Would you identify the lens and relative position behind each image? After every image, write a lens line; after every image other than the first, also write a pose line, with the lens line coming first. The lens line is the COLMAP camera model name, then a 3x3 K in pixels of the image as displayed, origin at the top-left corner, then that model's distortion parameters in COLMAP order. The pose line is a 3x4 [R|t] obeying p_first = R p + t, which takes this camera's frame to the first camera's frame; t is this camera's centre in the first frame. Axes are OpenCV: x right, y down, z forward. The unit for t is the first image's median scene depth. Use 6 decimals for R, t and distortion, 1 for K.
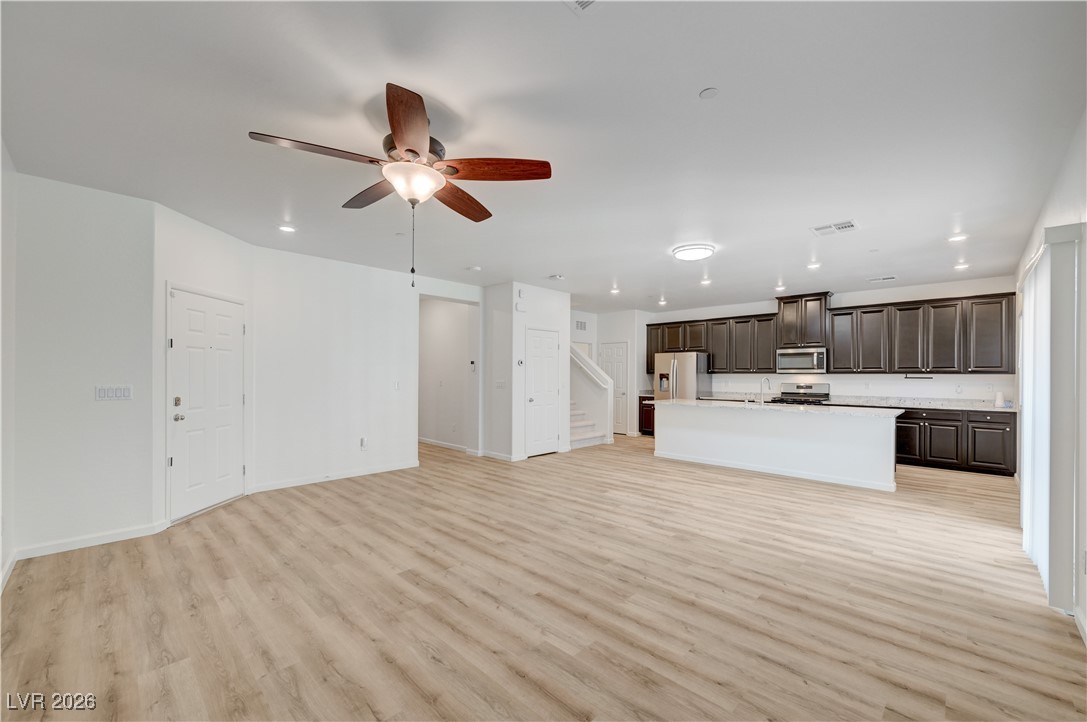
lens RADIAL K [[435.1, 0, 548.0], [0, 435.1, 373.1], [0, 0, 1]] dist [-0.002809, -0.000269]
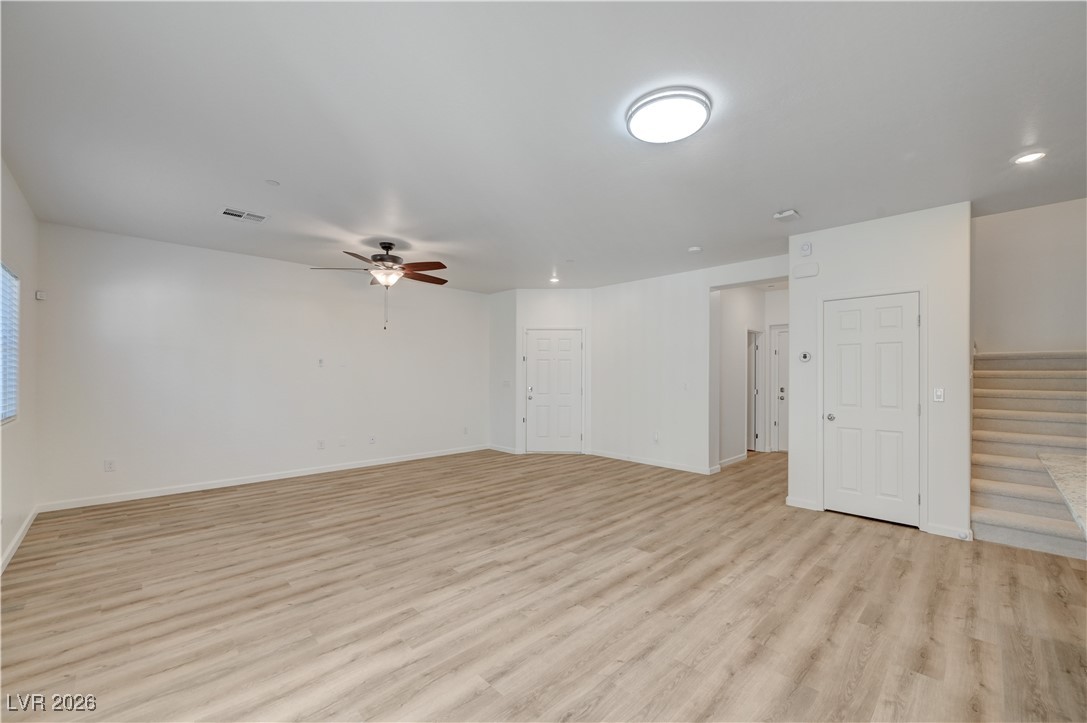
lens RADIAL K [[435.1, 0, 548.0], [0, 435.1, 373.6], [0, 0, 1]] dist [-0.002809, -0.000269]
pose [[-0.021488, -0.005947, -0.999751, 0.849014], [-0.000432, 0.999982, -0.005939, 0.007286], [0.999769, 0.000304, -0.021490, 0.917620]]
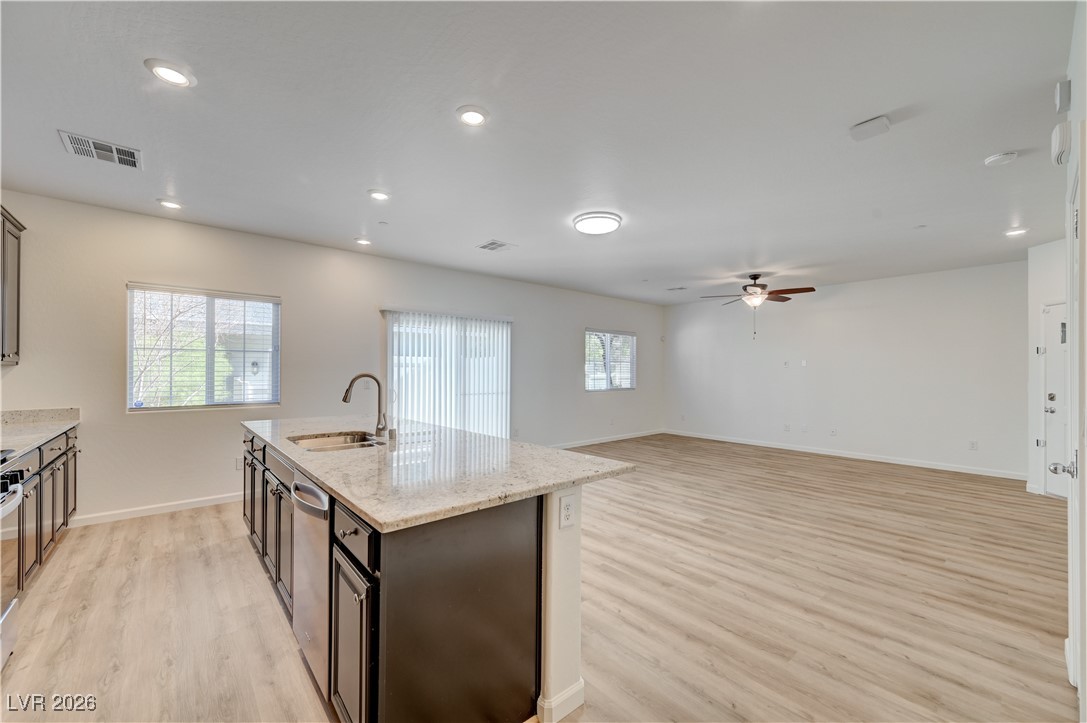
lens RADIAL K [[427.1, 0, 550.1], [0, 427.1, 369.0], [0, 0, 1]] dist [0.008902, 0.000082]
pose [[-0.997052, -0.007345, 0.076380, 0.374805], [-0.008197, 0.999908, -0.010849, 0.009886], [-0.076293, -0.011443, -0.997020, 1.901636]]
